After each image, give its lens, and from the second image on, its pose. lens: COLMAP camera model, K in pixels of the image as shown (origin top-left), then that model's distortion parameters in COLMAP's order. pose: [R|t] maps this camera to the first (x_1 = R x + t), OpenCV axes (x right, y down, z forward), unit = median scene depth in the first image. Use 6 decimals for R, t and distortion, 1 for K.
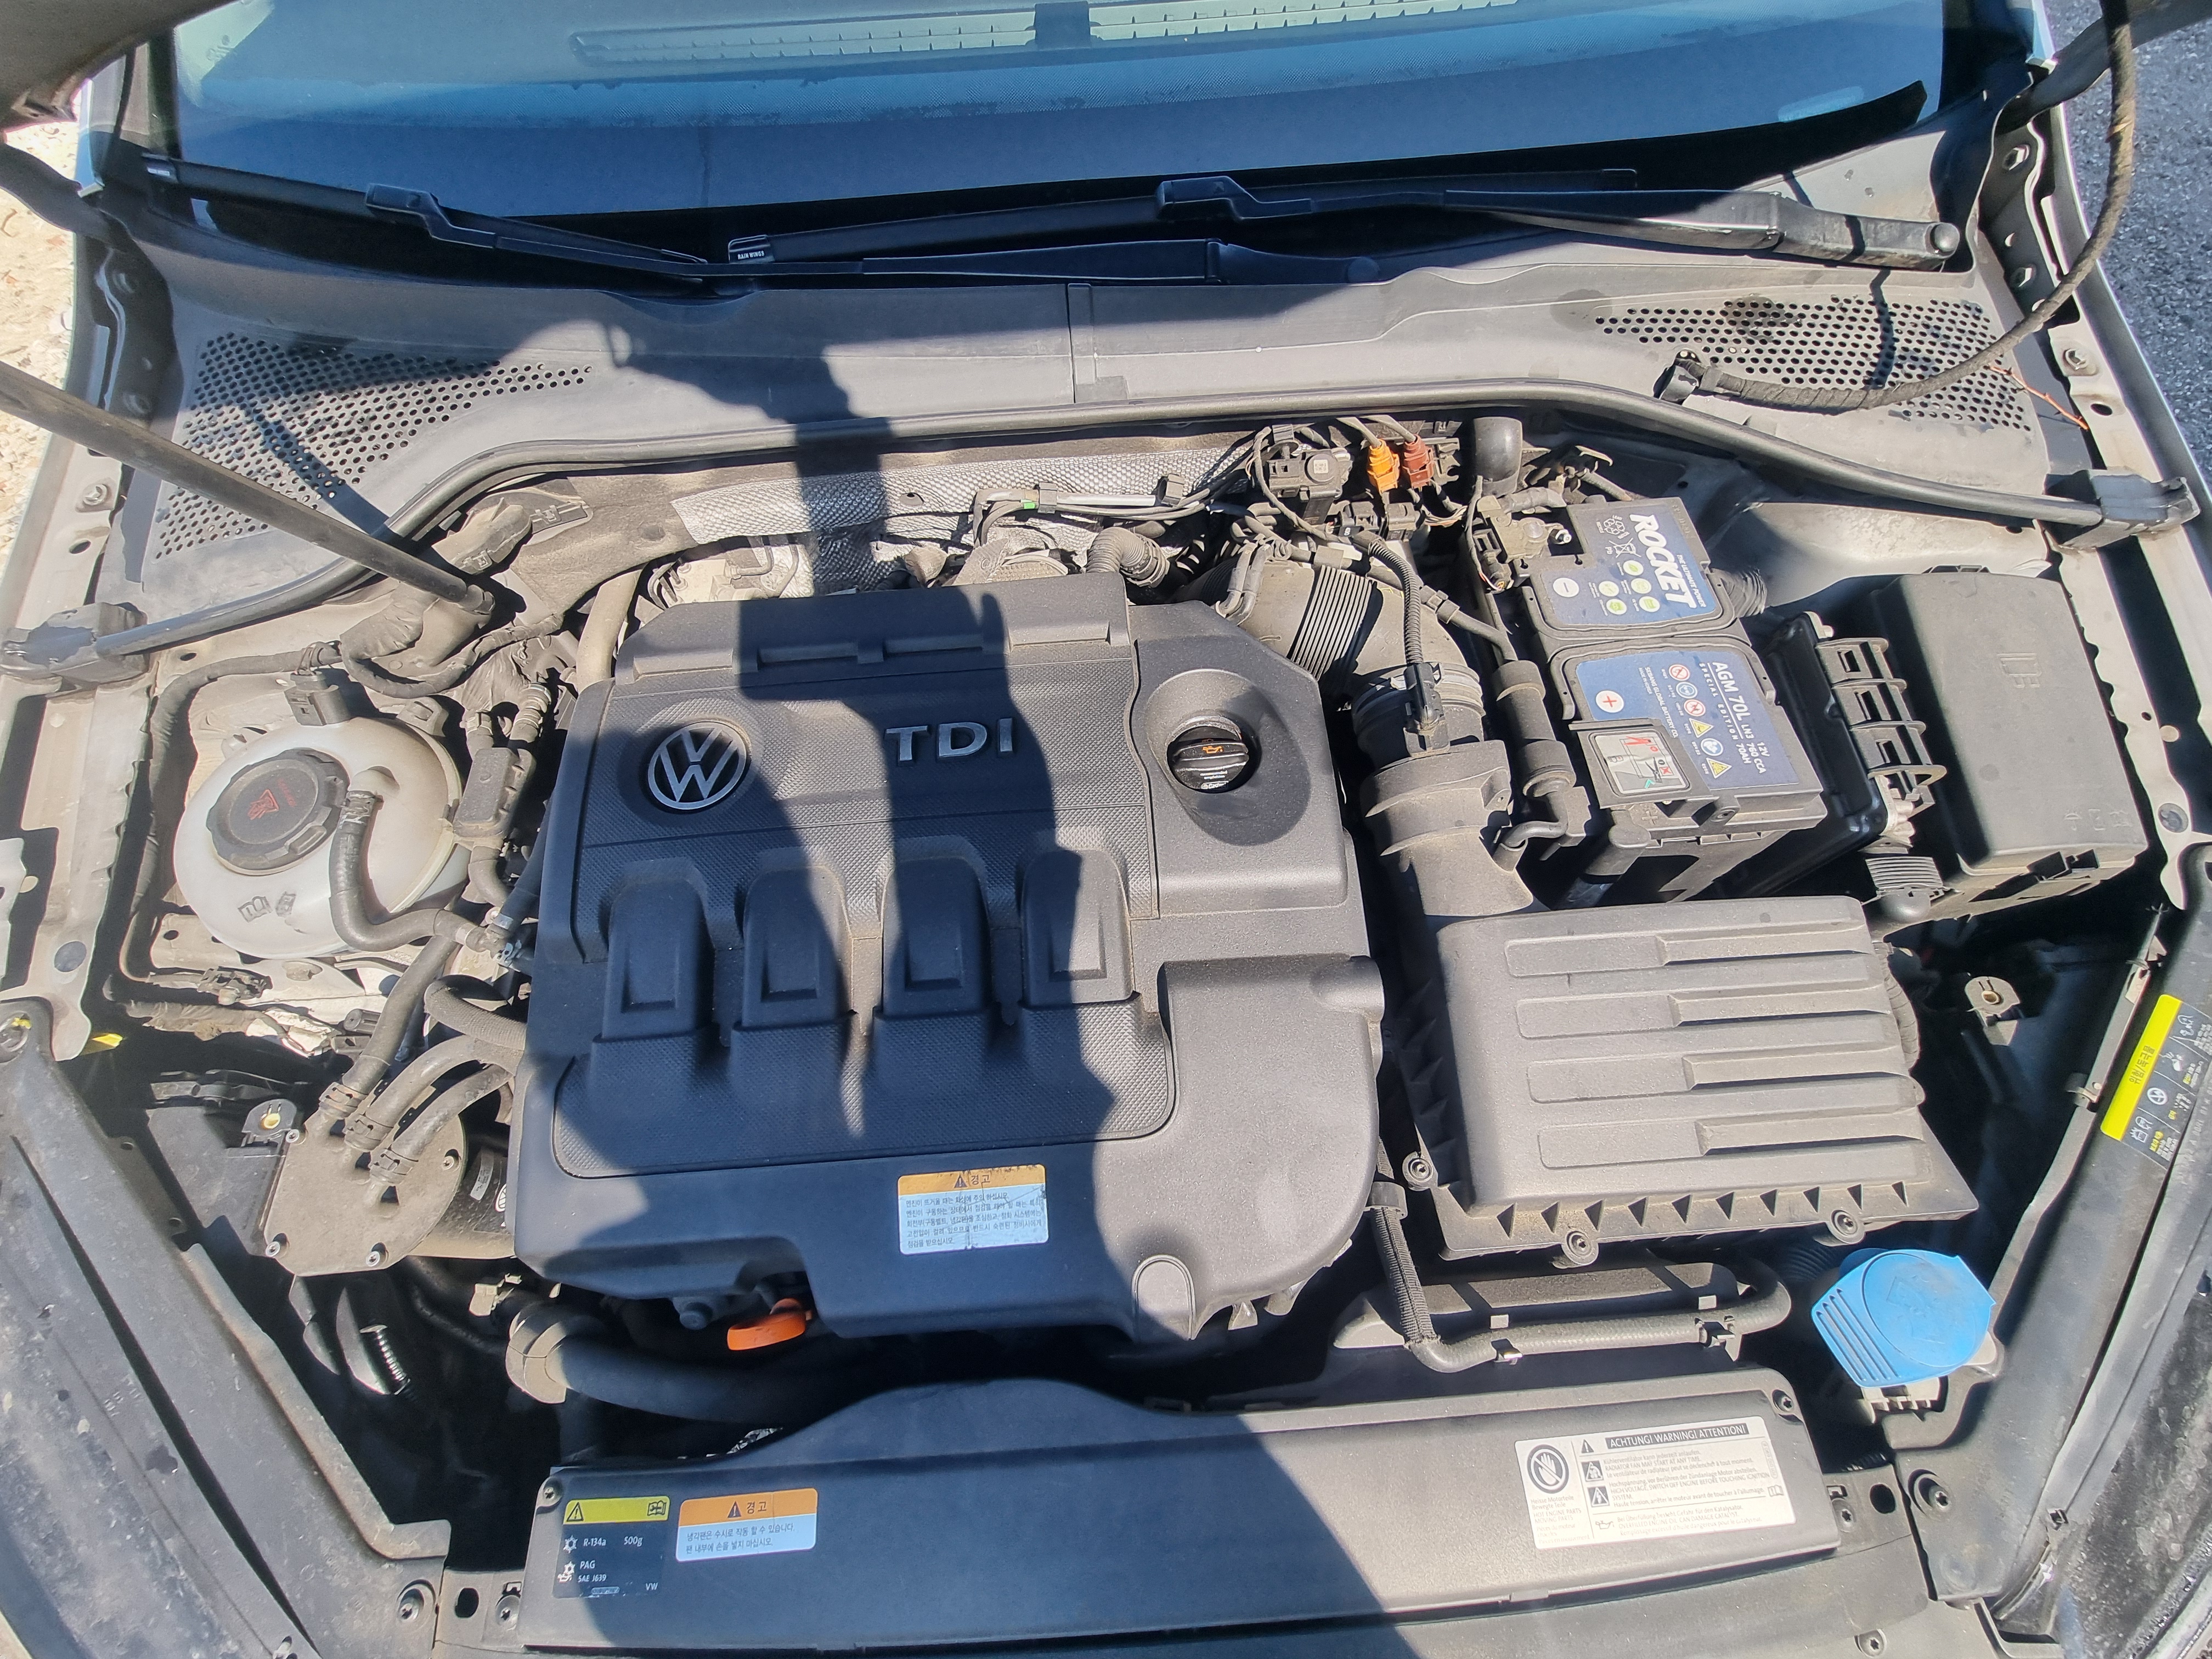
lens RADIAL K [[887.2, 0, 1118.9], [0, 887.2, 833.0], [0, 0, 1]] dist [0.000083, -0.001951]
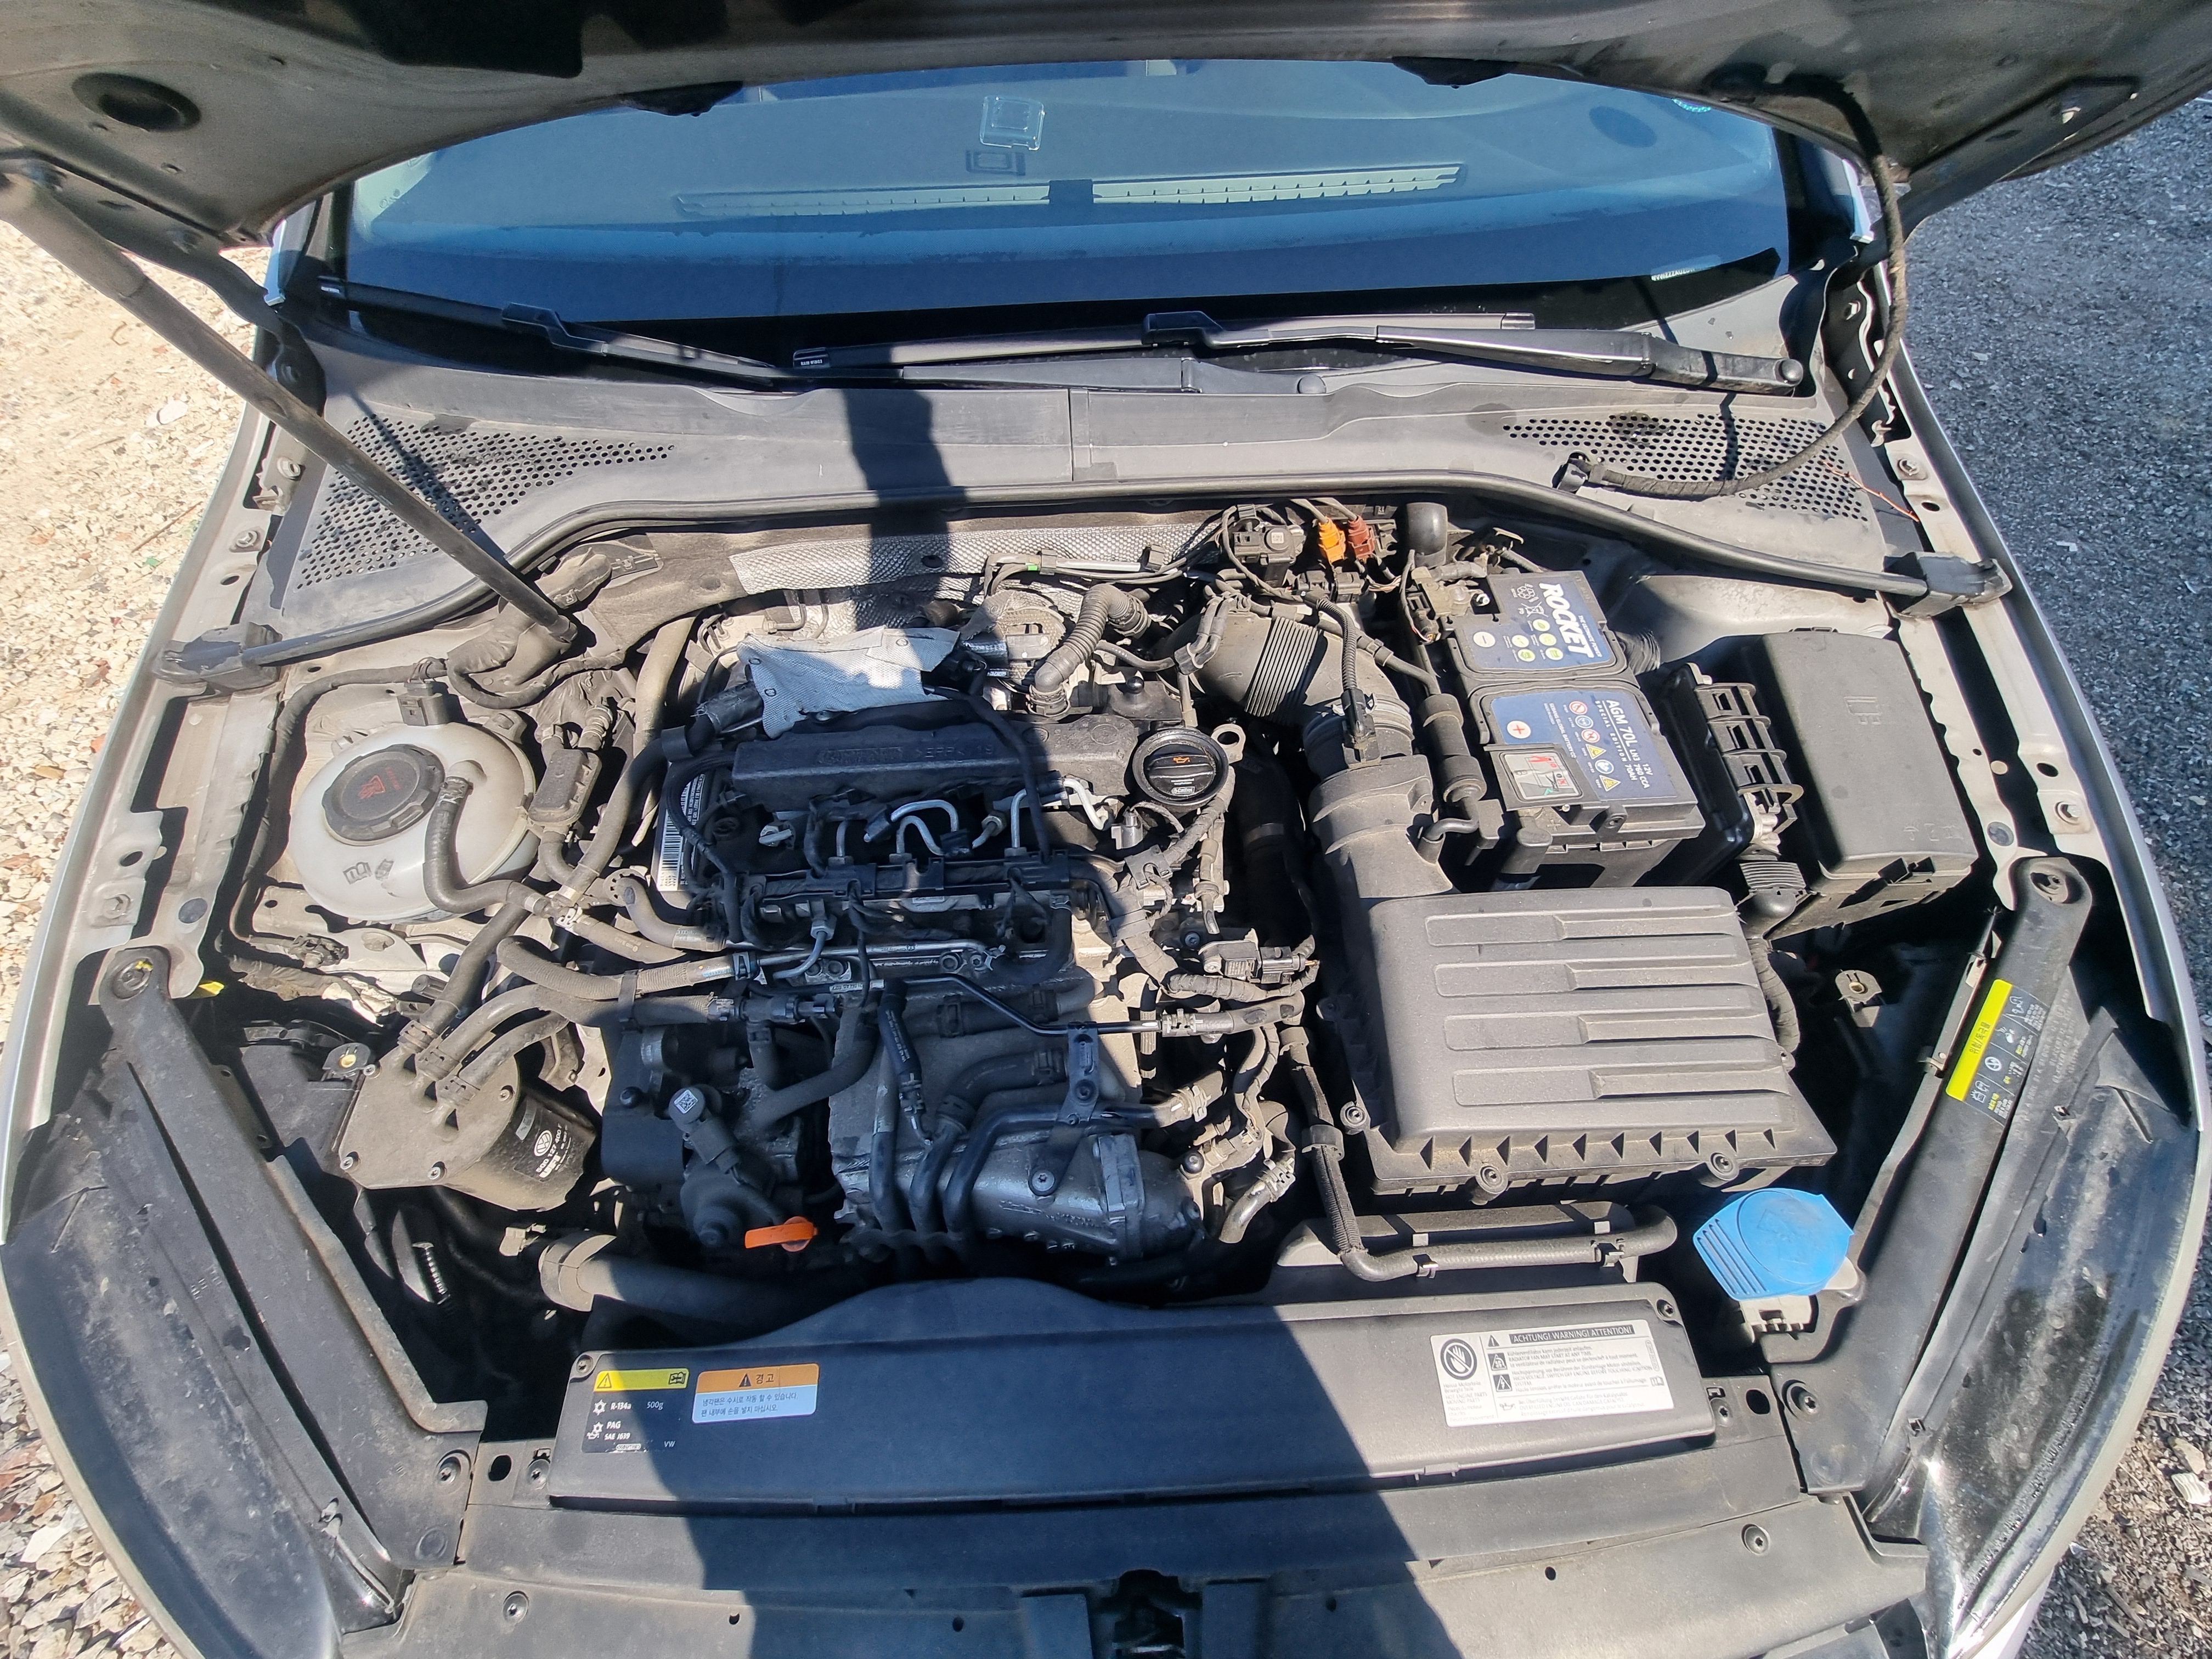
lens RADIAL K [[900.1, 0, 1113.4], [0, 900.1, 832.9], [0, 0, 1]] dist [-0.001735, -0.001330]
pose [[0.999749, 0.022375, -0.001235, 0.018346], [-0.022366, 0.992882, -0.116987, 0.137435], [-0.001392, 0.116985, 0.993133, -0.167879]]
